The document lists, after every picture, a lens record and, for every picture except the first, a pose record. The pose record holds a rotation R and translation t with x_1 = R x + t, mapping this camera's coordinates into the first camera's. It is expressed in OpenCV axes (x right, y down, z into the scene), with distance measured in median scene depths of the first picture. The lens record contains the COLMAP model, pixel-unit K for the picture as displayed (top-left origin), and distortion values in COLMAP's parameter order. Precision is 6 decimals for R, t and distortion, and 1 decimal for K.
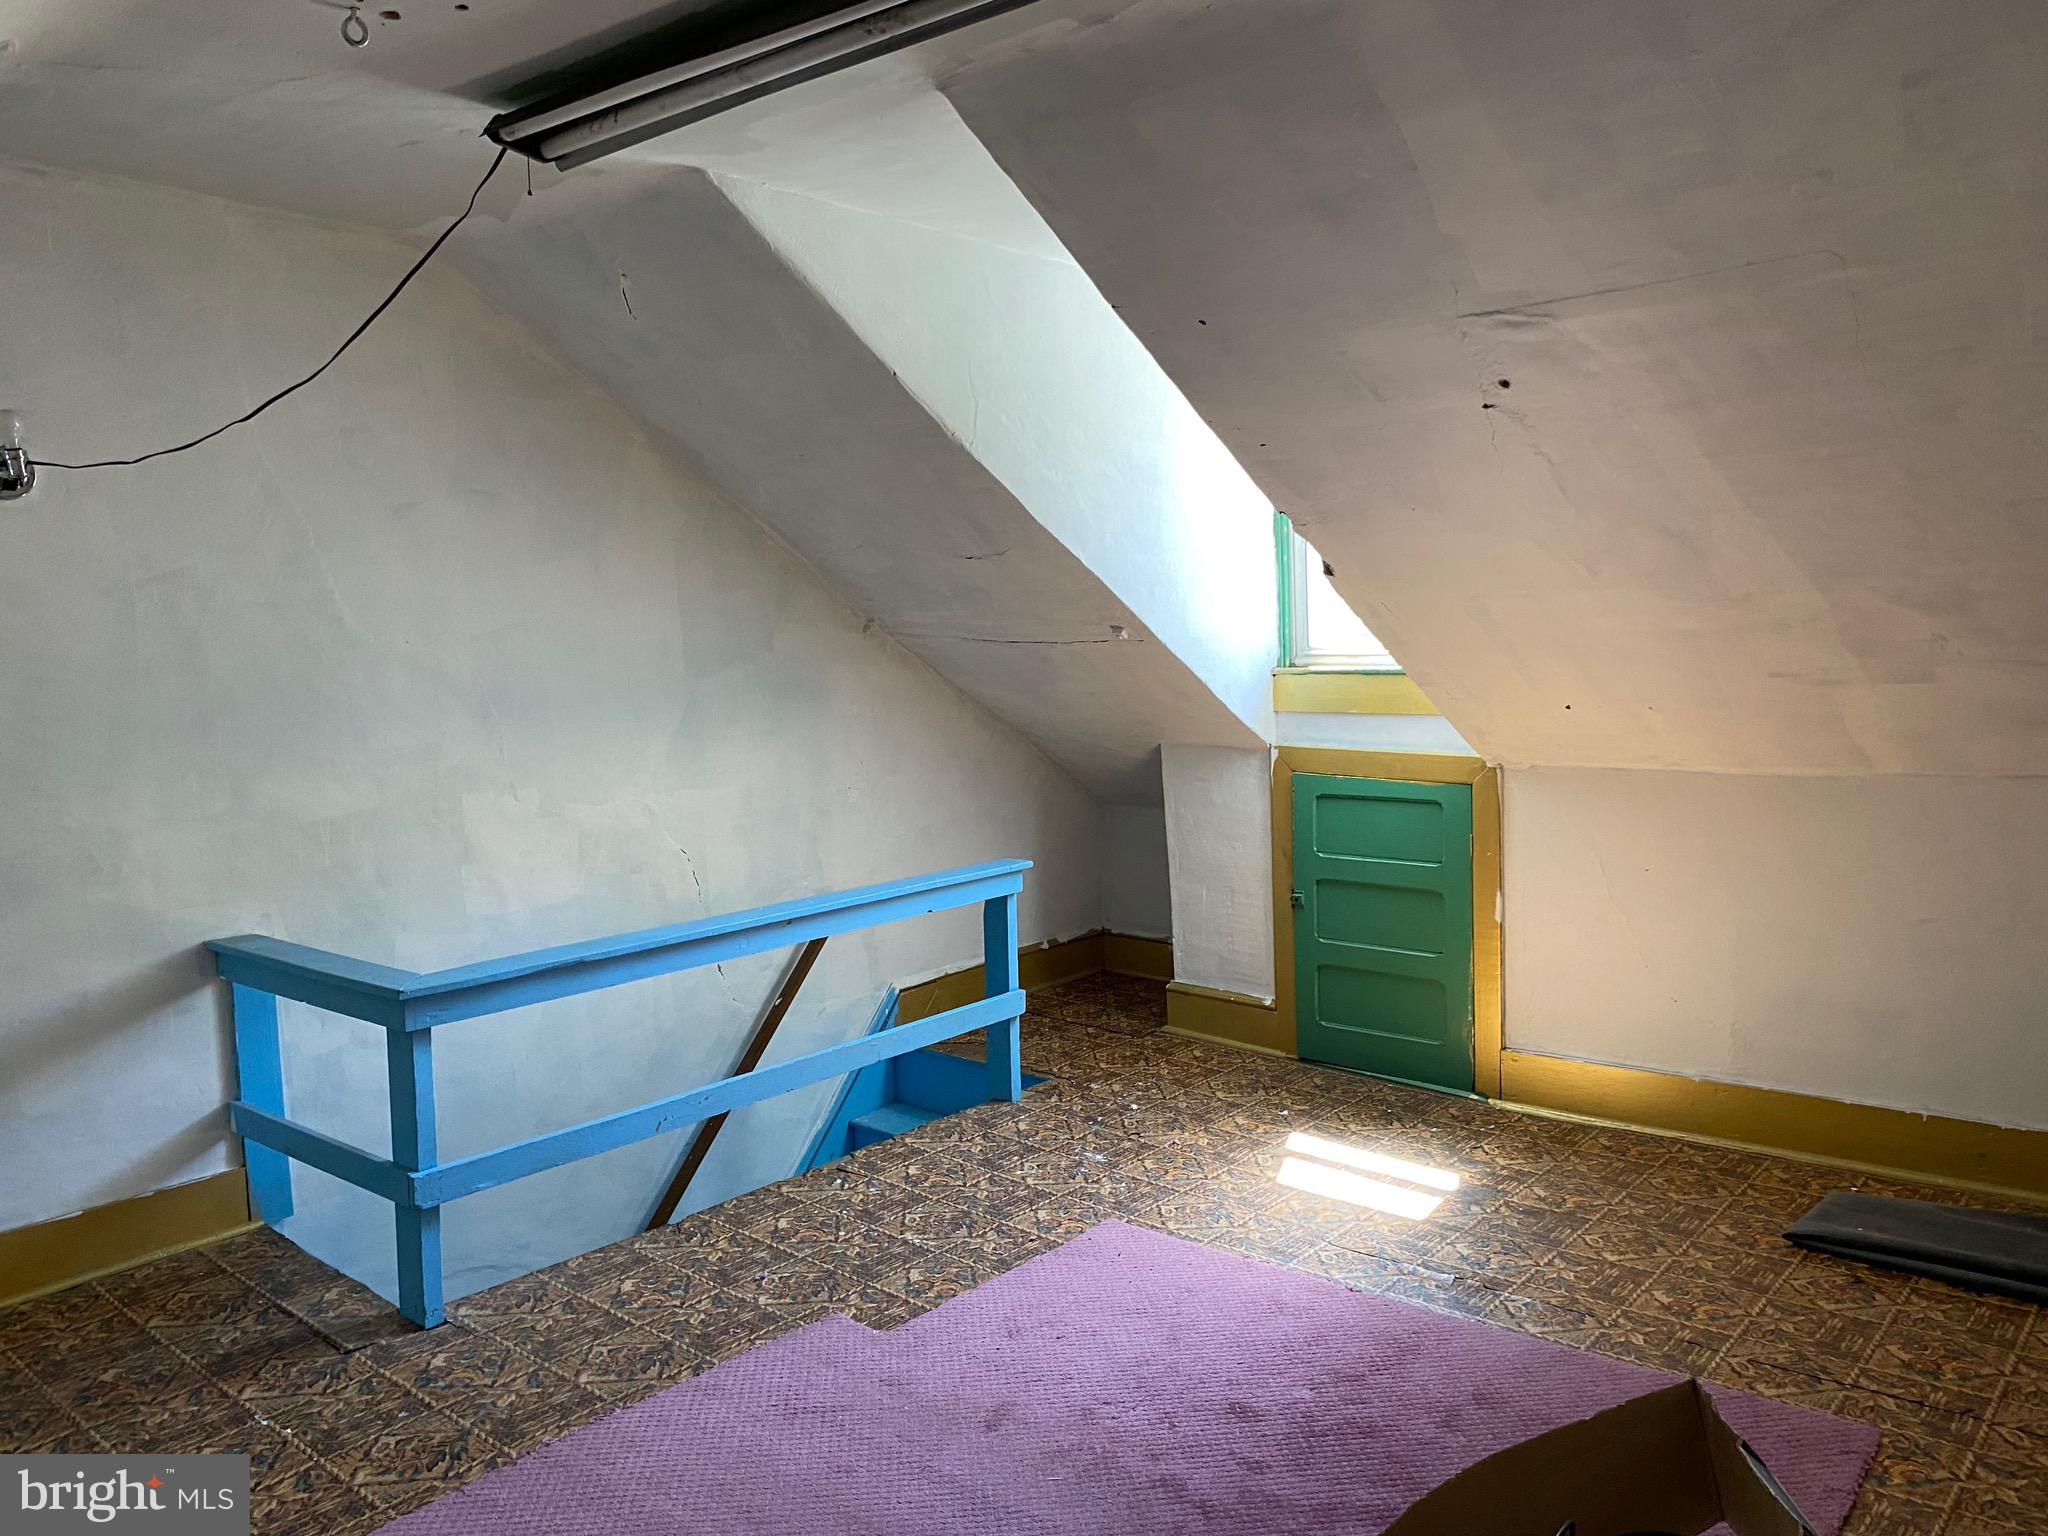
lens RADIAL K [[1555.8, 0, 971.4], [0, 1555.8, 718.6], [0, 0, 1]] dist [0.027257, -0.034692]
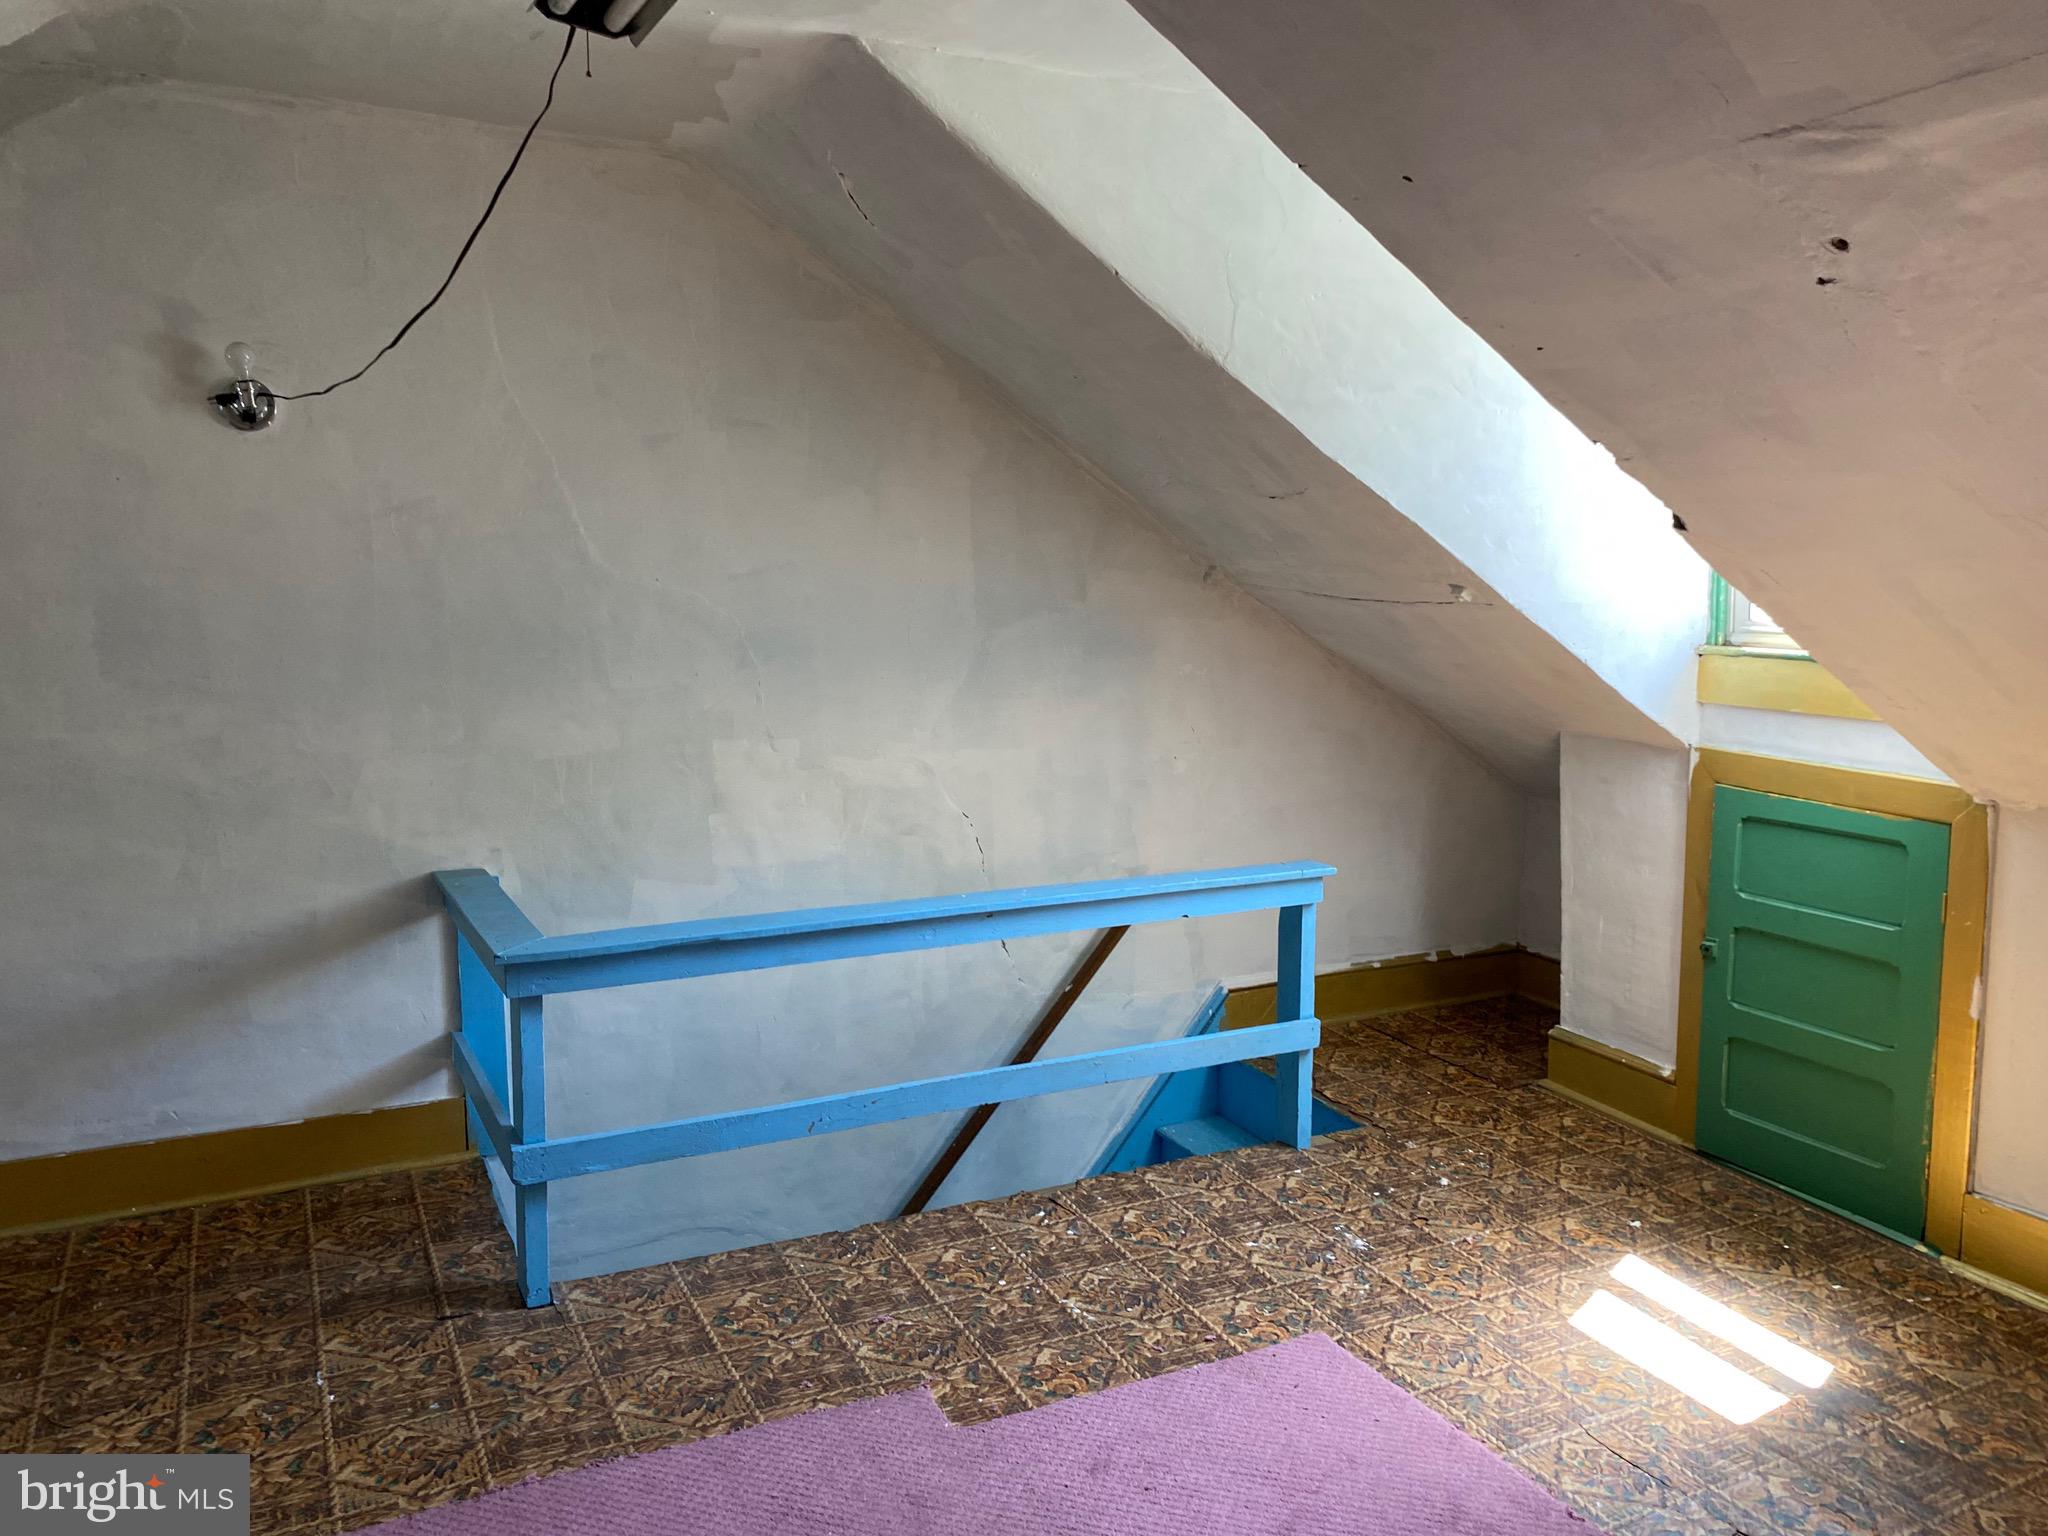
lens RADIAL K [[1555.8, 0, 984.3], [0, 1555.8, 718.3], [0, 0, 1]] dist [0.027257, -0.034692]
pose [[0.926853, 0.065728, -0.369626, 0.182124], [-0.049499, 0.997355, 0.053233, -0.024314], [0.372147, -0.031043, 0.927655, 0.178867]]
